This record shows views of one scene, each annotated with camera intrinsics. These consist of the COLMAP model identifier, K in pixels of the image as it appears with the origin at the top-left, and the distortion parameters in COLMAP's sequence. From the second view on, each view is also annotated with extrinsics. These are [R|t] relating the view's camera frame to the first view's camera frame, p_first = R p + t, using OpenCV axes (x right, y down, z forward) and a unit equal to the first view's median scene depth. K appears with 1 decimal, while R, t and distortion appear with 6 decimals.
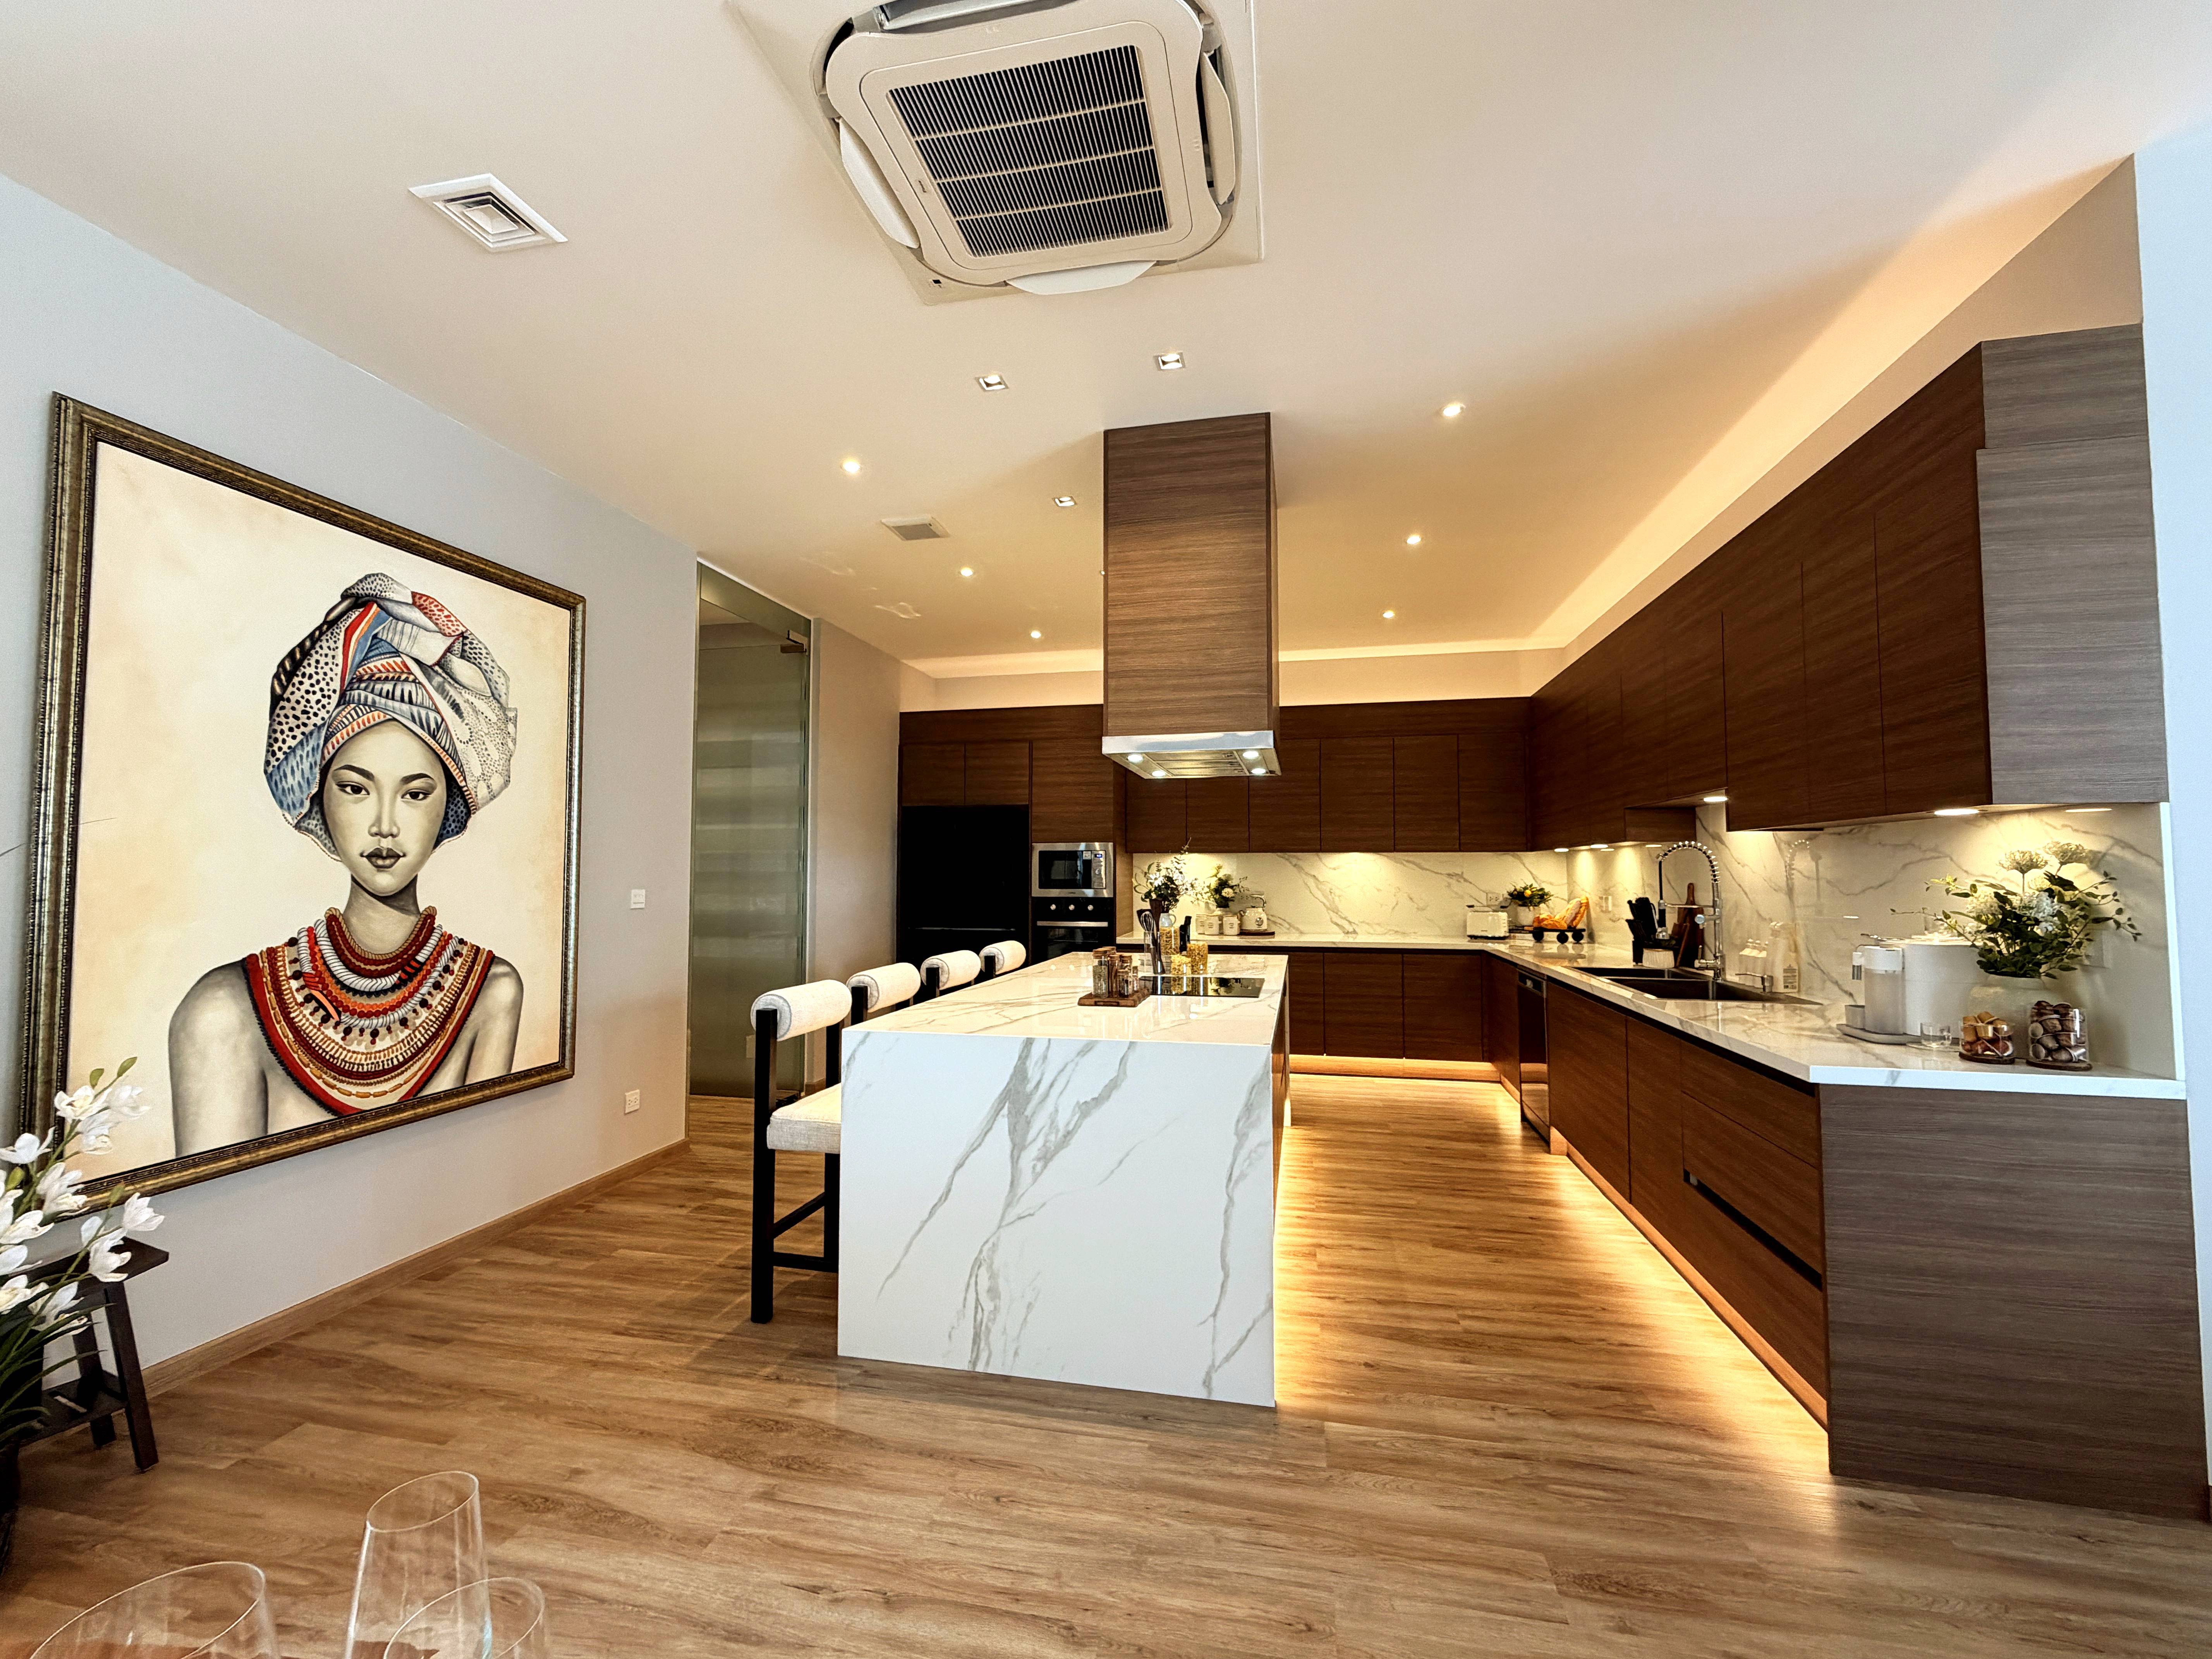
lens RADIAL K [[906.8, 0, 1106.0], [0, 906.8, 829.5], [0, 0, 1]] dist [-0.005868, -0.000128]
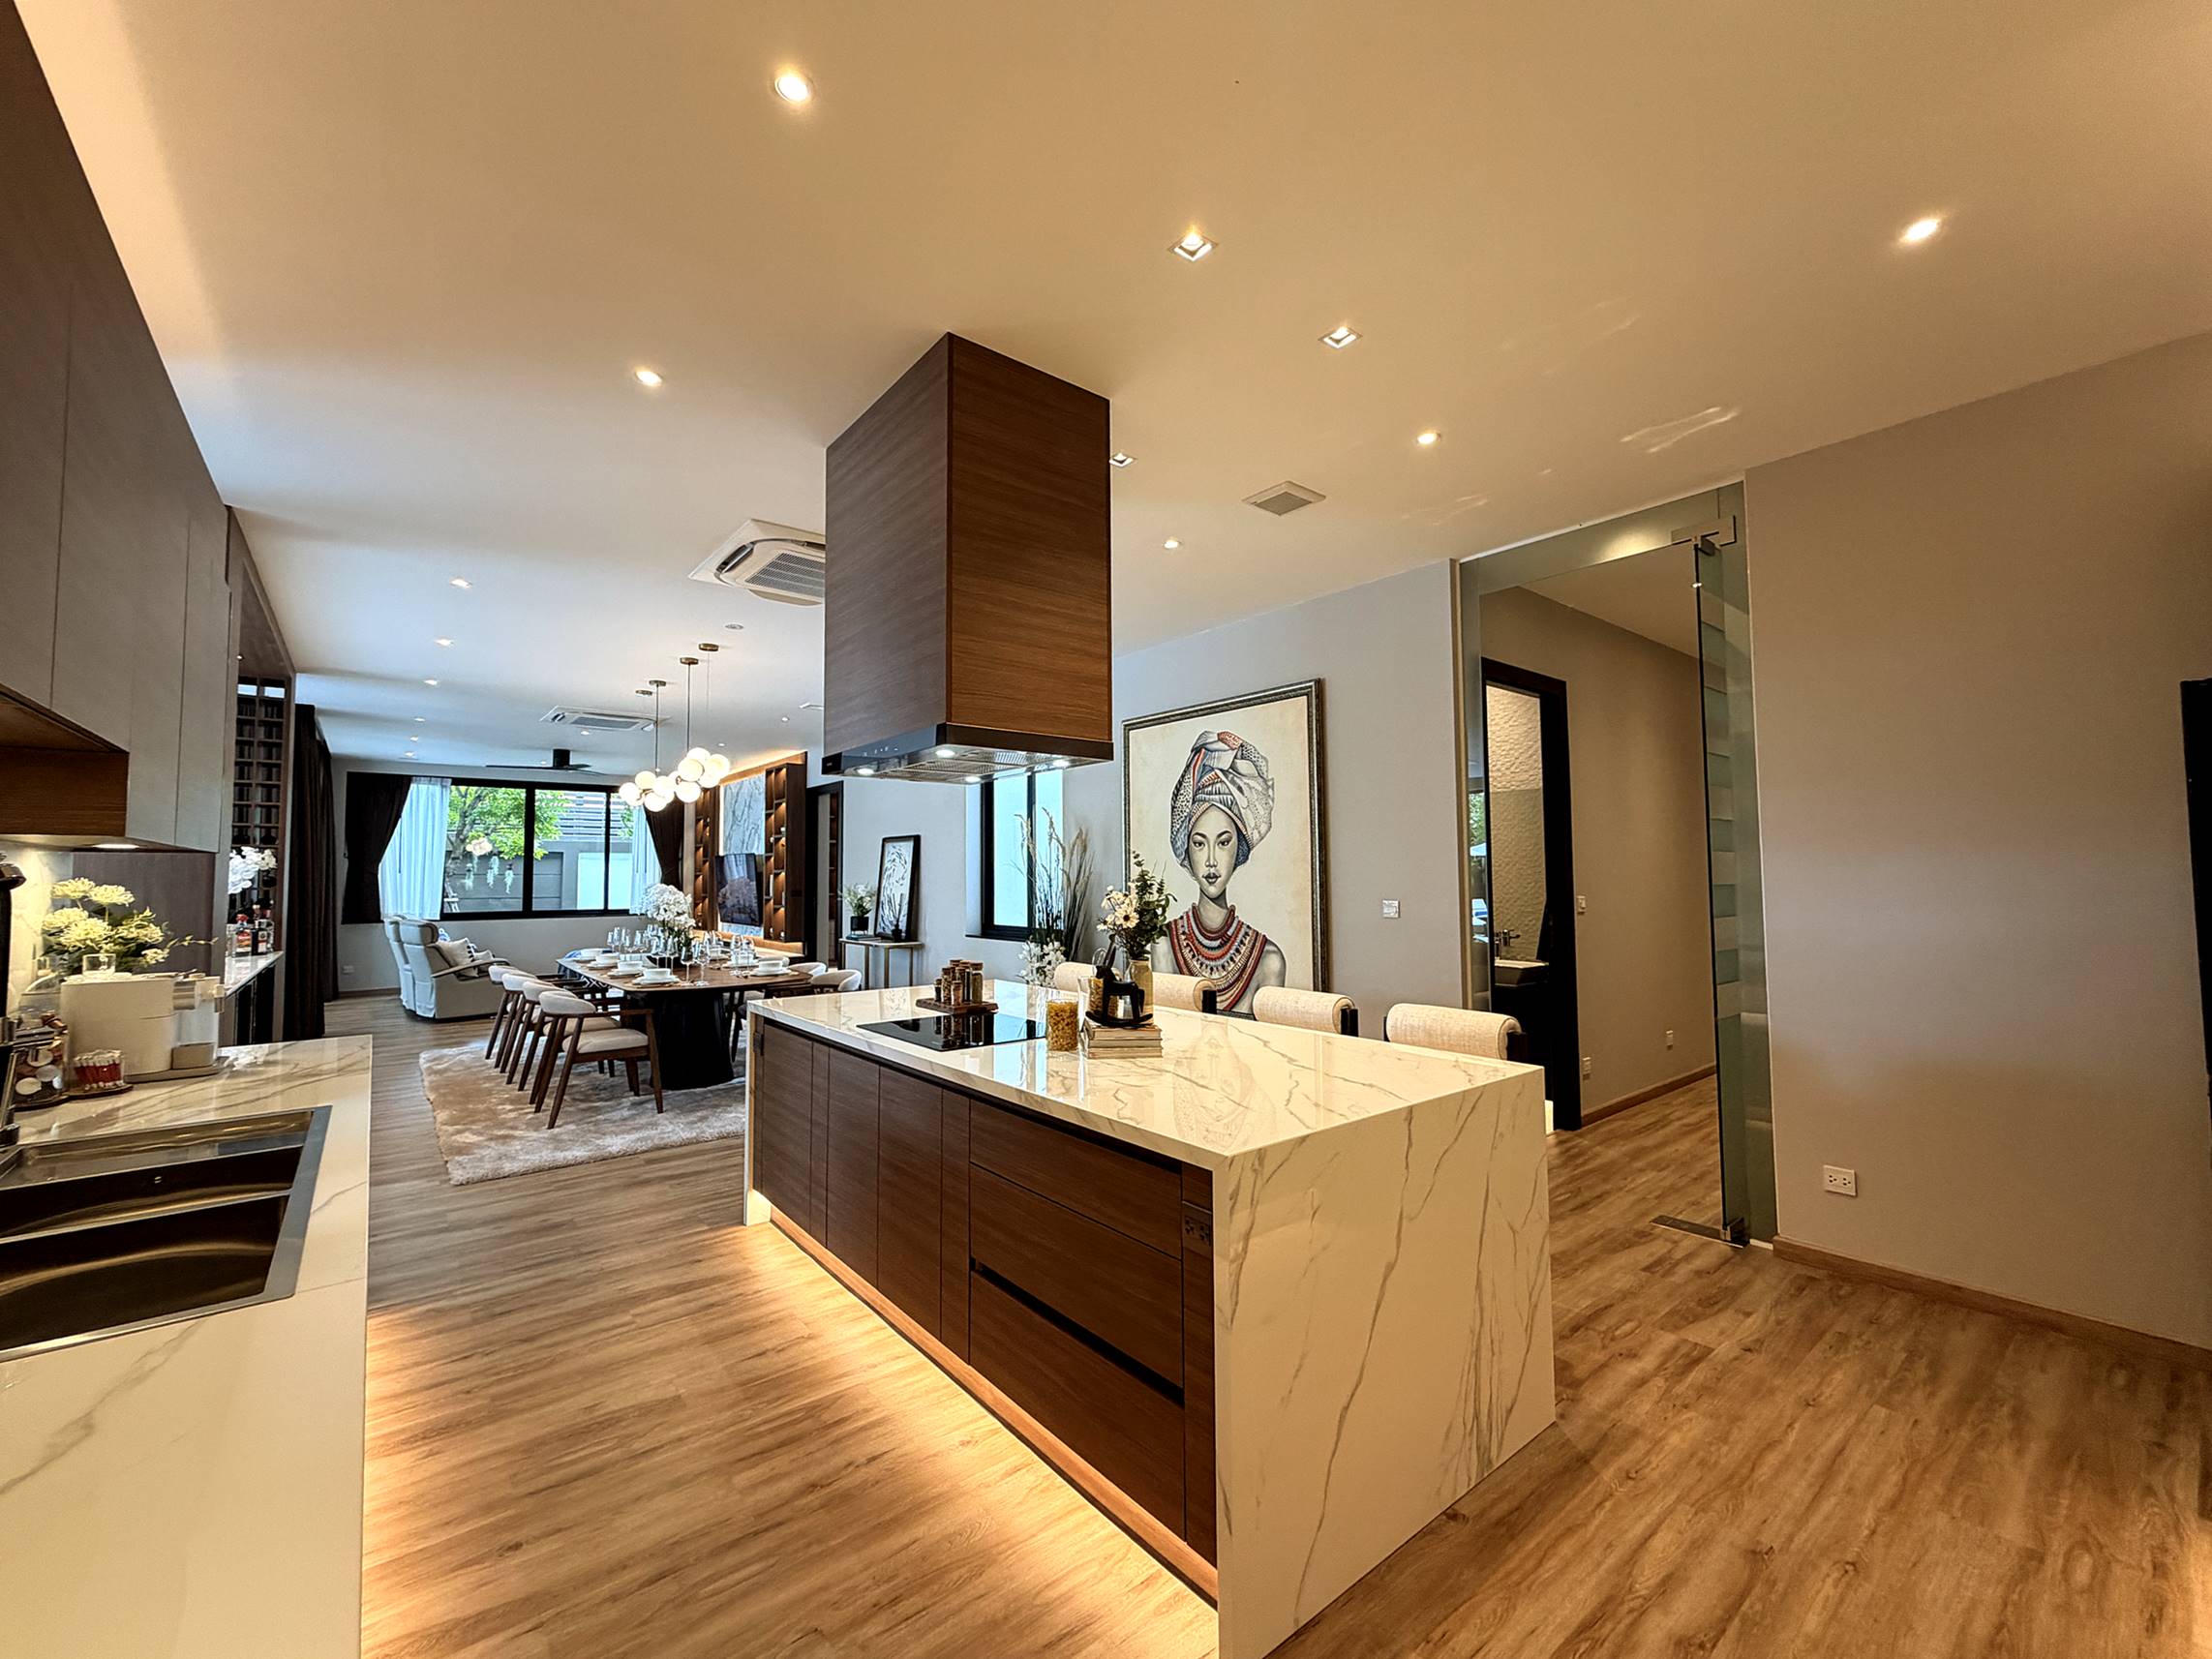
lens RADIAL K [[906.7, 0, 1106.0], [0, 906.7, 829.5], [0, 0, 1]] dist [-0.005868, -0.000128]
pose [[-0.621239, -0.035392, -0.782822, 0.828944], [0.045999, 0.995610, -0.081516, 0.073524], [0.782270, -0.086650, -0.616884, 1.975855]]
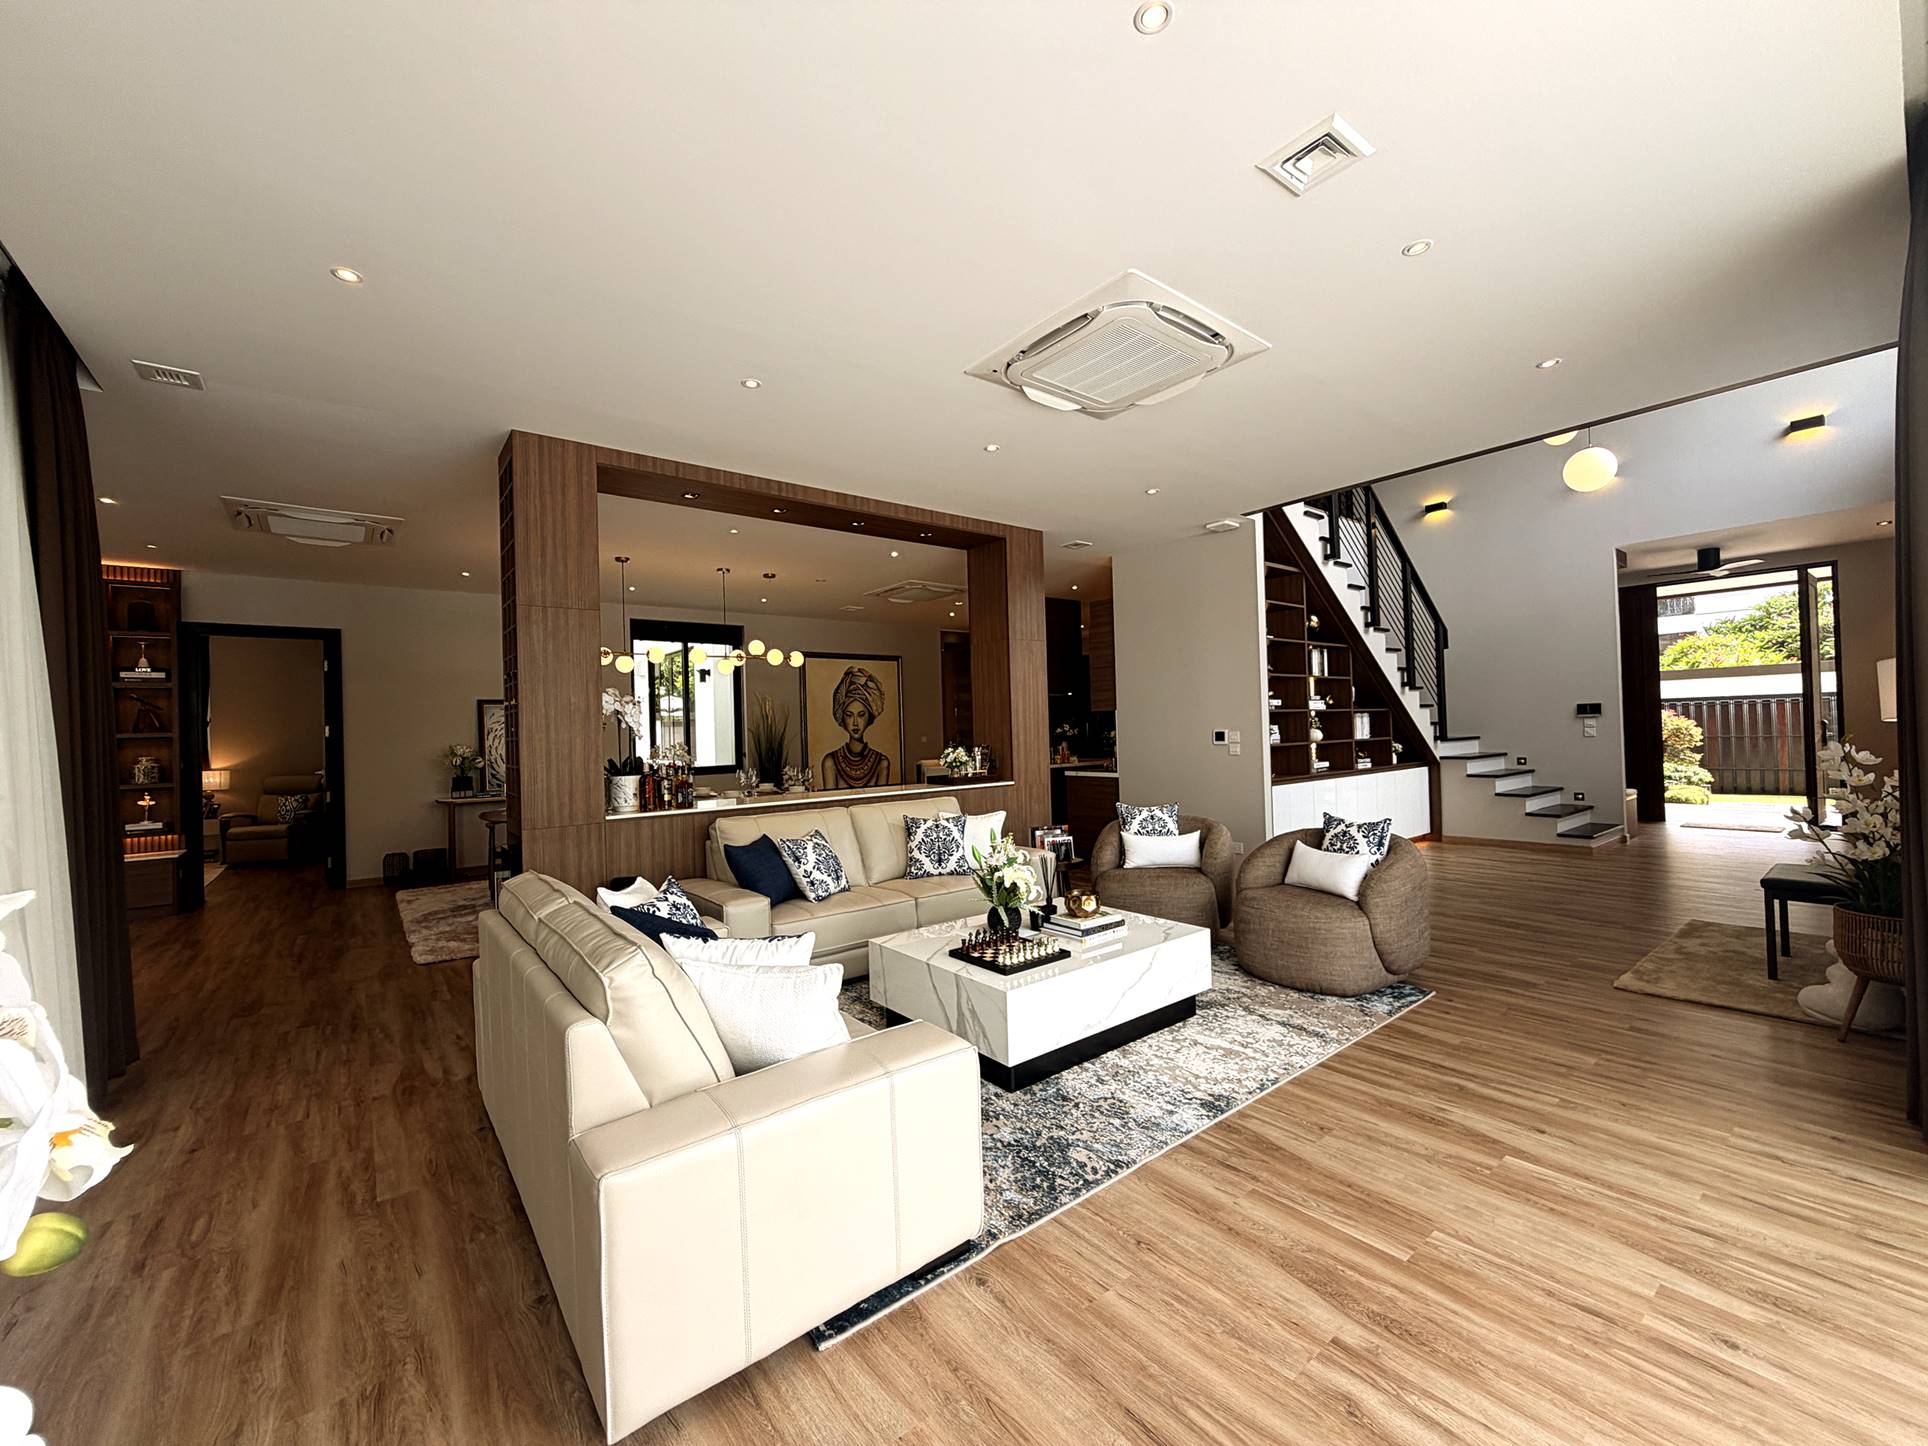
lens RADIAL K [[763.5, 0, 964.0], [0, 763.5, 723.0], [0, 0, 1]] dist [-0.000356, -0.004520]
pose [[0.780985, -0.031416, -0.623760, 1.899503], [0.060987, 0.997797, 0.026104, -0.070577], [0.621565, -0.058428, 0.781180, -1.551529]]
